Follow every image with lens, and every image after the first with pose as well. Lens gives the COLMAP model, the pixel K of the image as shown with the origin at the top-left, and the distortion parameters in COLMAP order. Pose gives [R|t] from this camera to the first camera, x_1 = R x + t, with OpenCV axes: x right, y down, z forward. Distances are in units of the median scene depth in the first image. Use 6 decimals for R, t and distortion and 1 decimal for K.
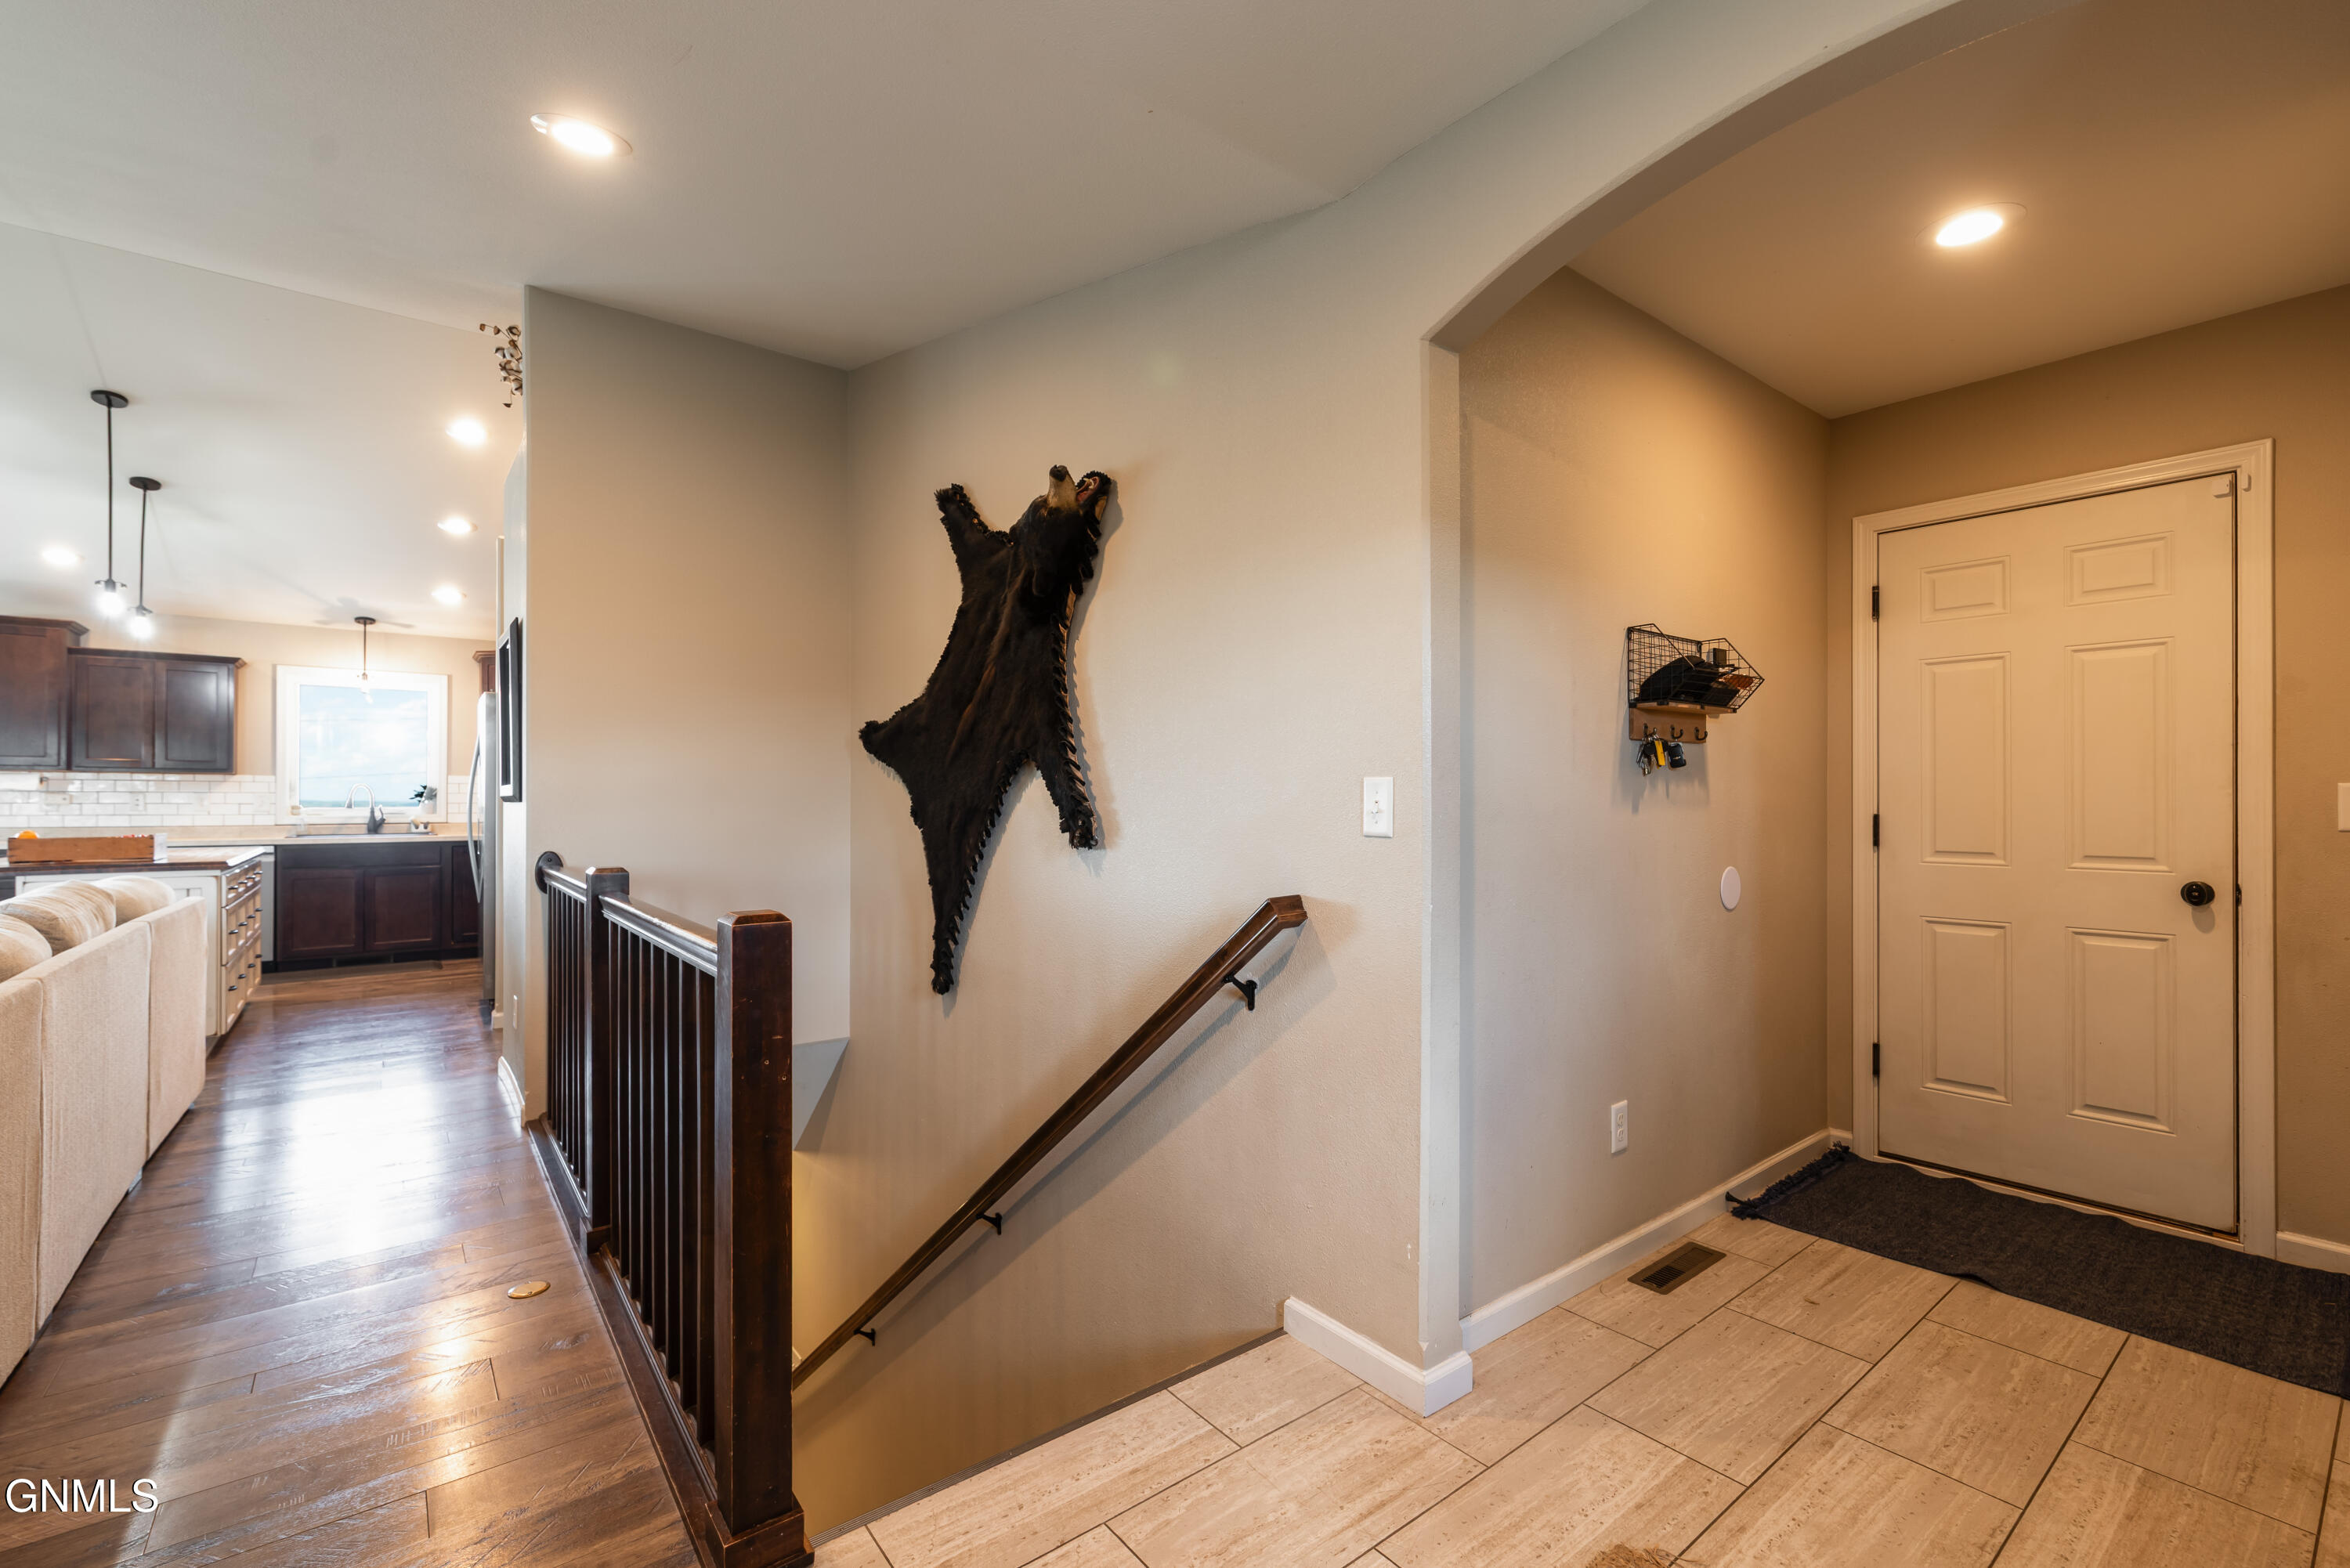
lens RADIAL K [[1007.4, 0, 1174.8], [0, 1007.4, 796.5], [0, 0, 1]] dist [0.000213, -0.000326]
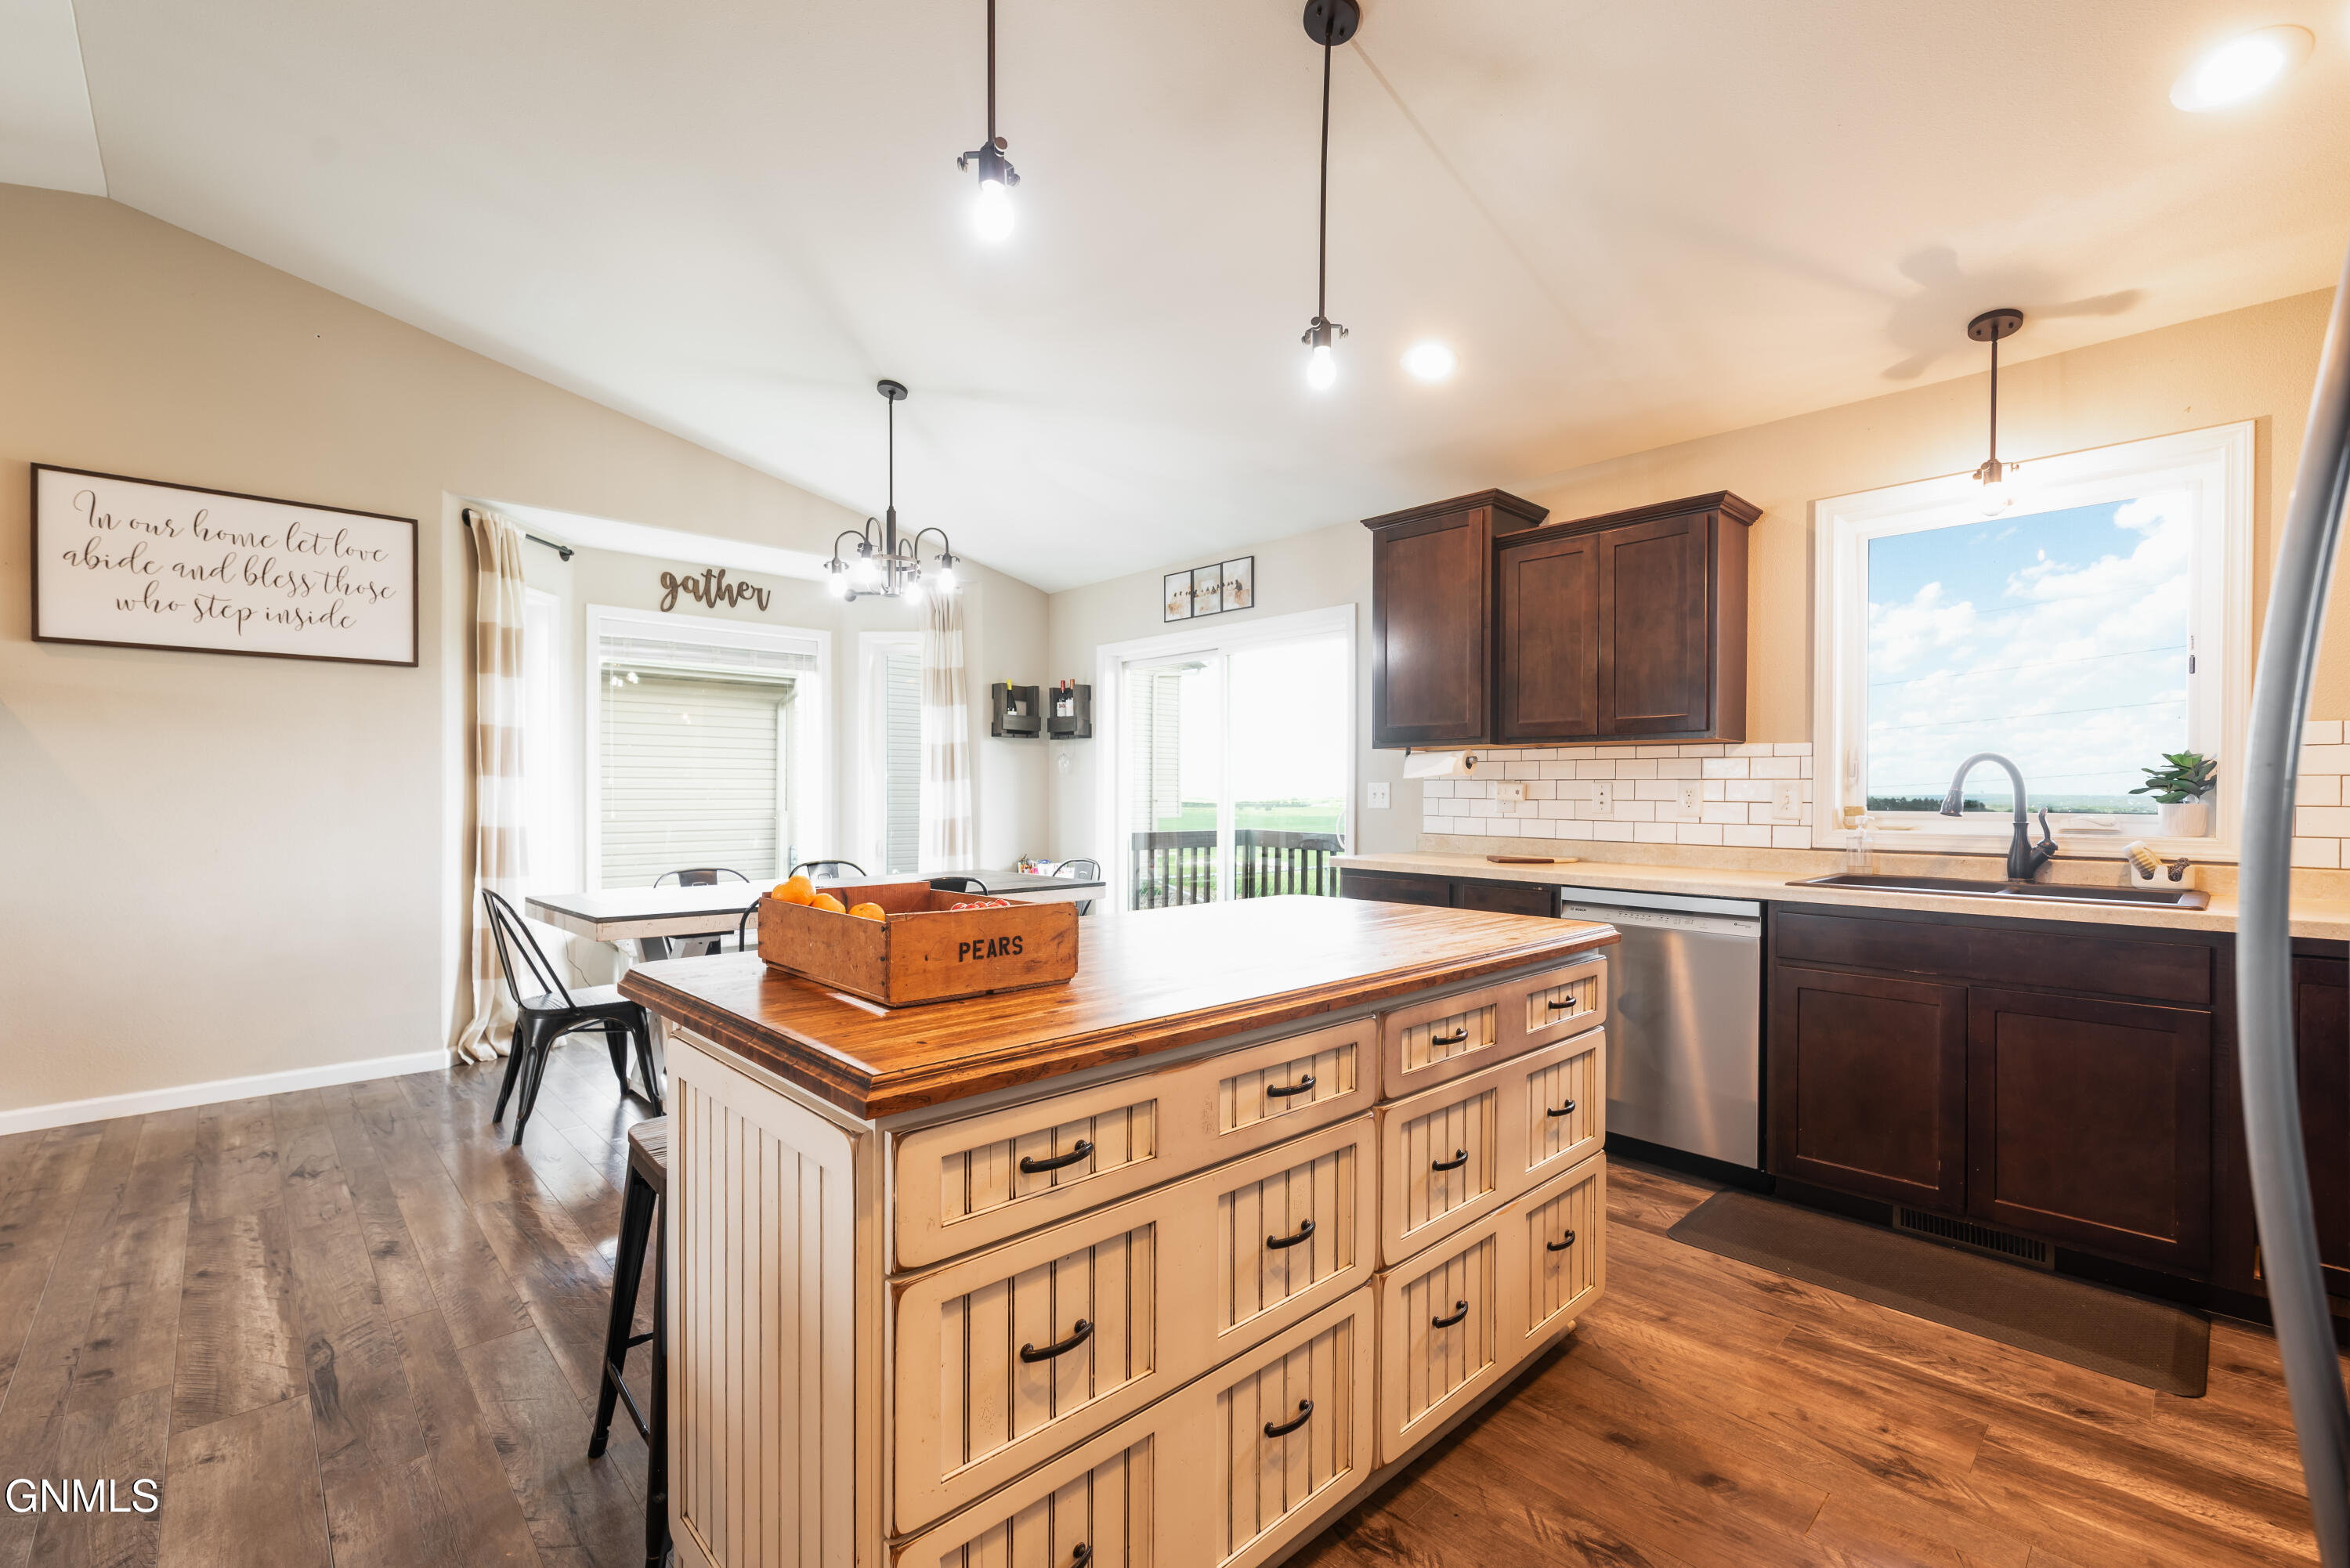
lens RADIAL K [[1007.4, 0, 1180.6], [0, 1007.4, 796.7], [0, 0, 1]] dist [0.000213, -0.000326]
pose [[0.093979, 0.004889, -0.995562, -0.490709], [-0.000358, 0.999988, 0.004877, 0.002292], [0.995574, -0.000102, 0.093980, 0.712610]]
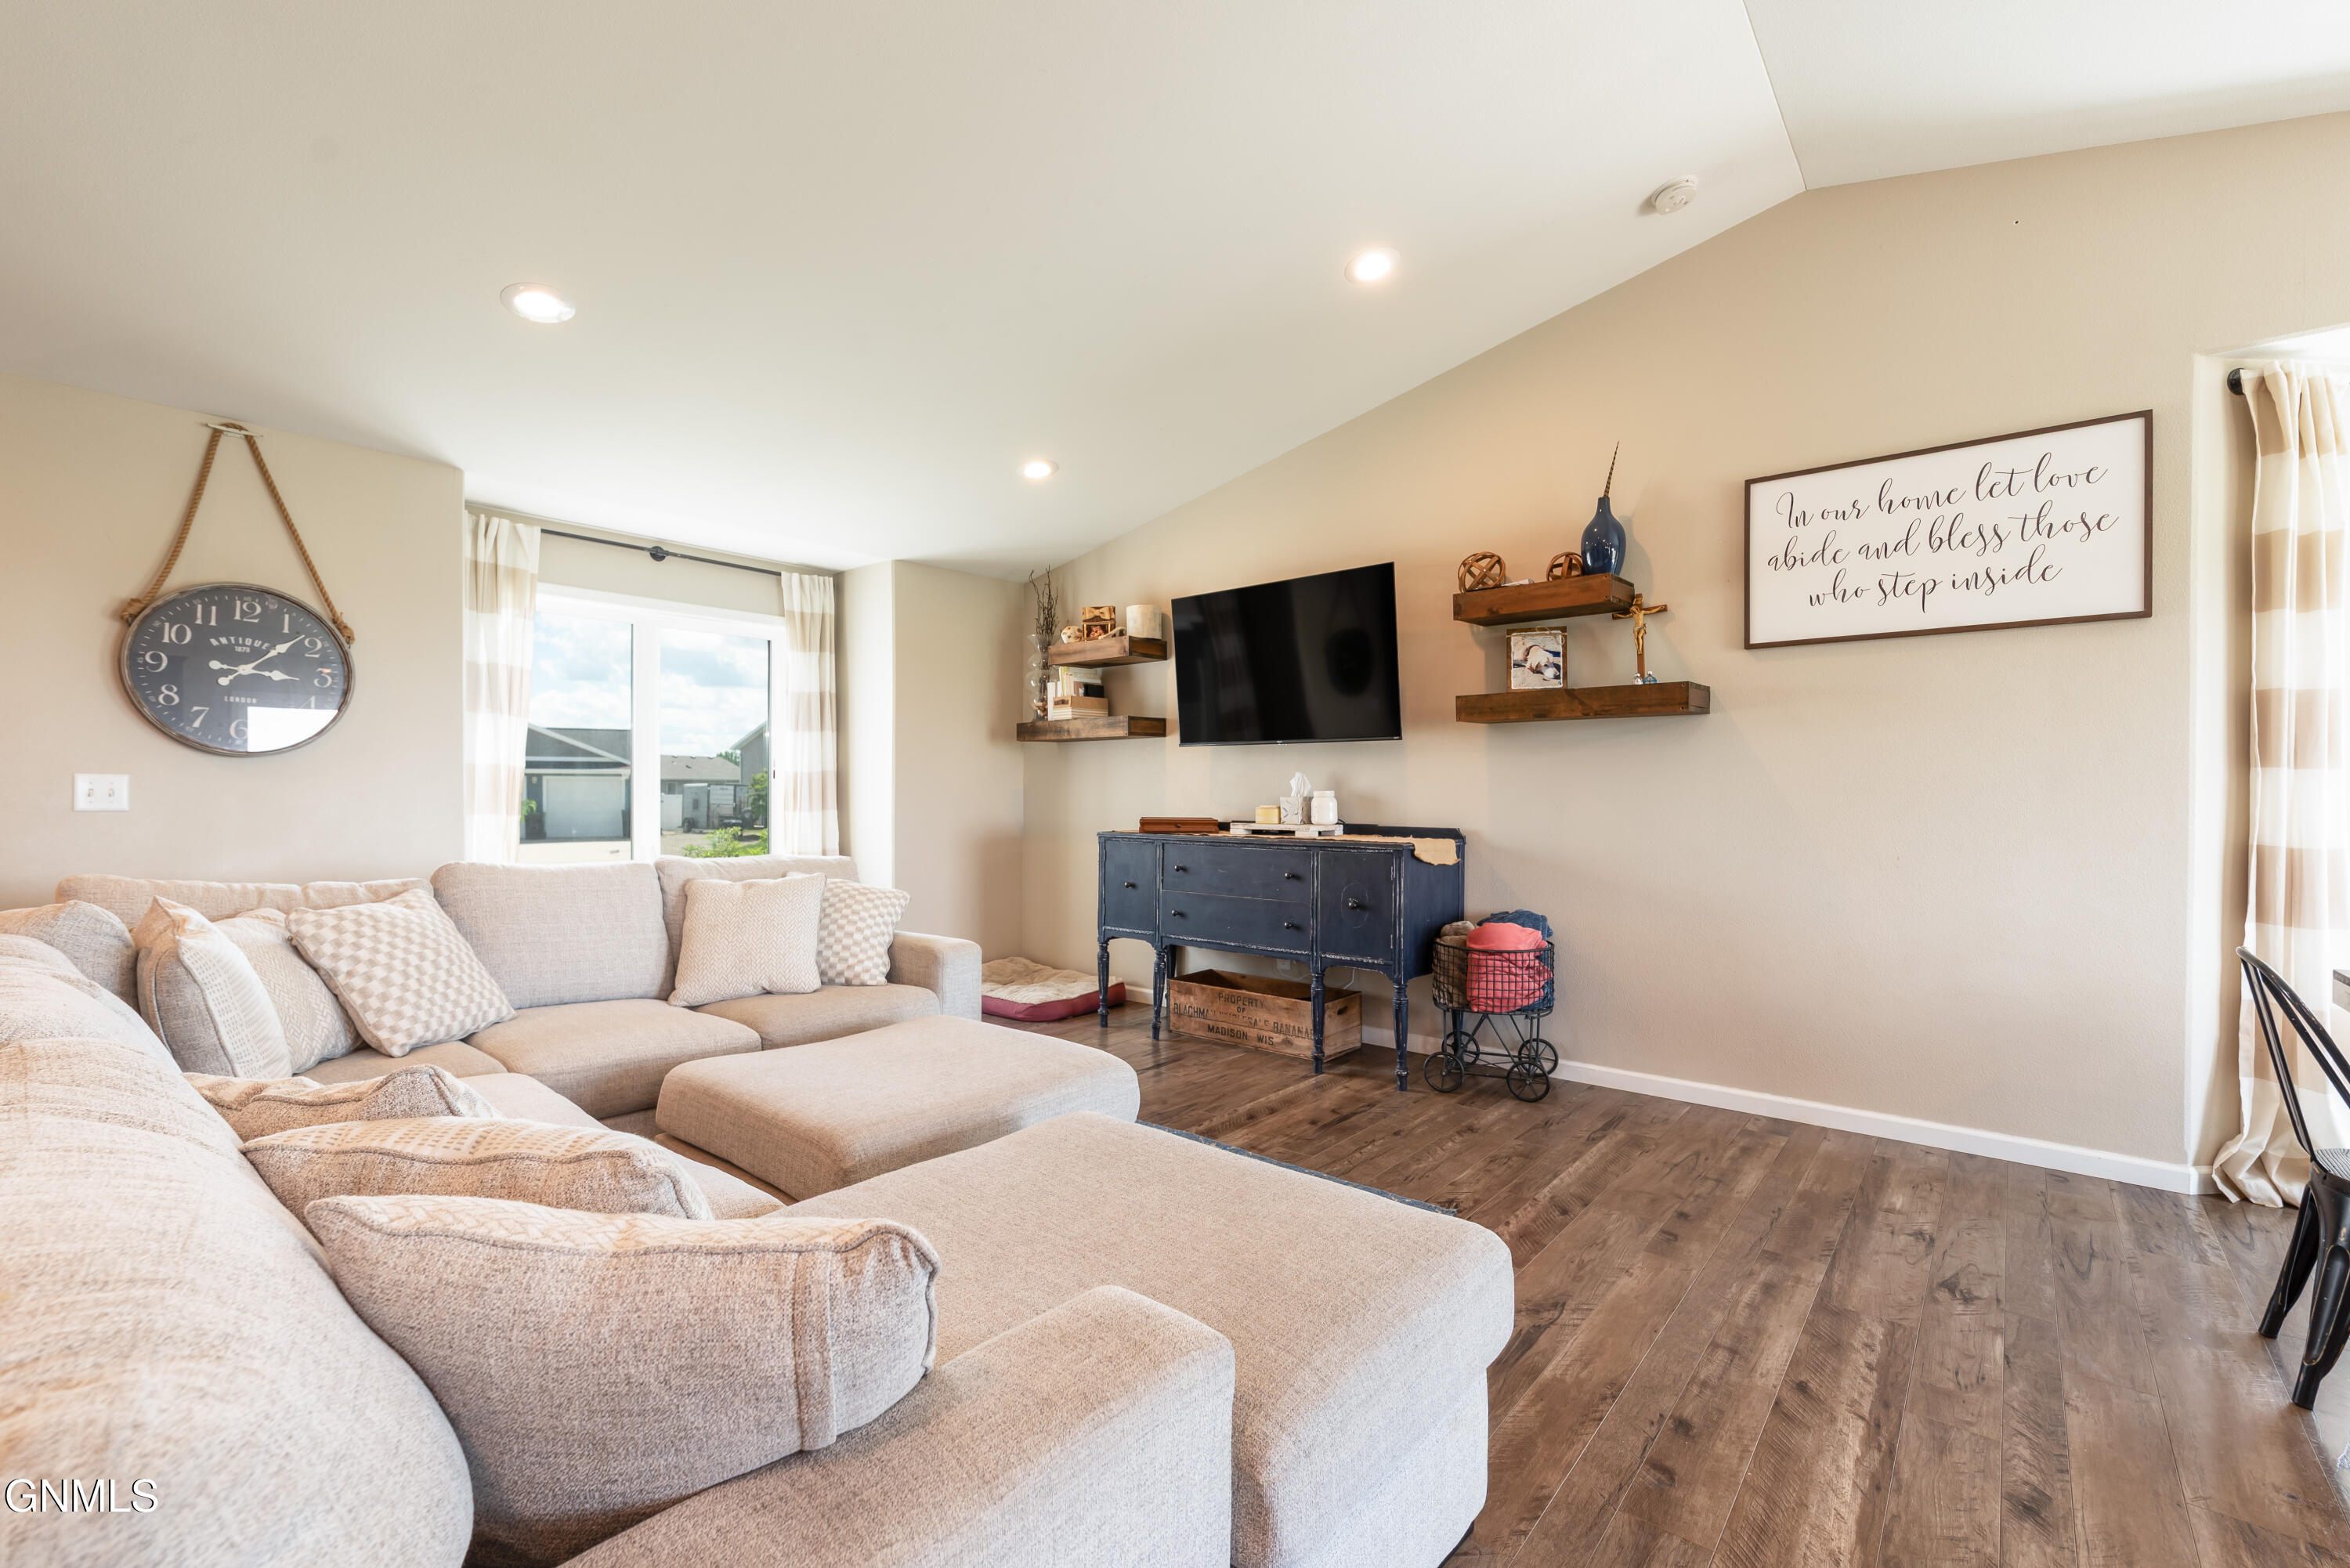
lens RADIAL K [[1007.4, 0, 1177.9], [0, 1007.4, 797.0], [0, 0, 1]] dist [0.000213, -0.000326]
pose [[-0.977114, 0.001017, -0.212713, -0.642581], [-0.000206, 0.999984, 0.005727, 0.002152], [0.212715, 0.005640, -0.977098, 0.644112]]
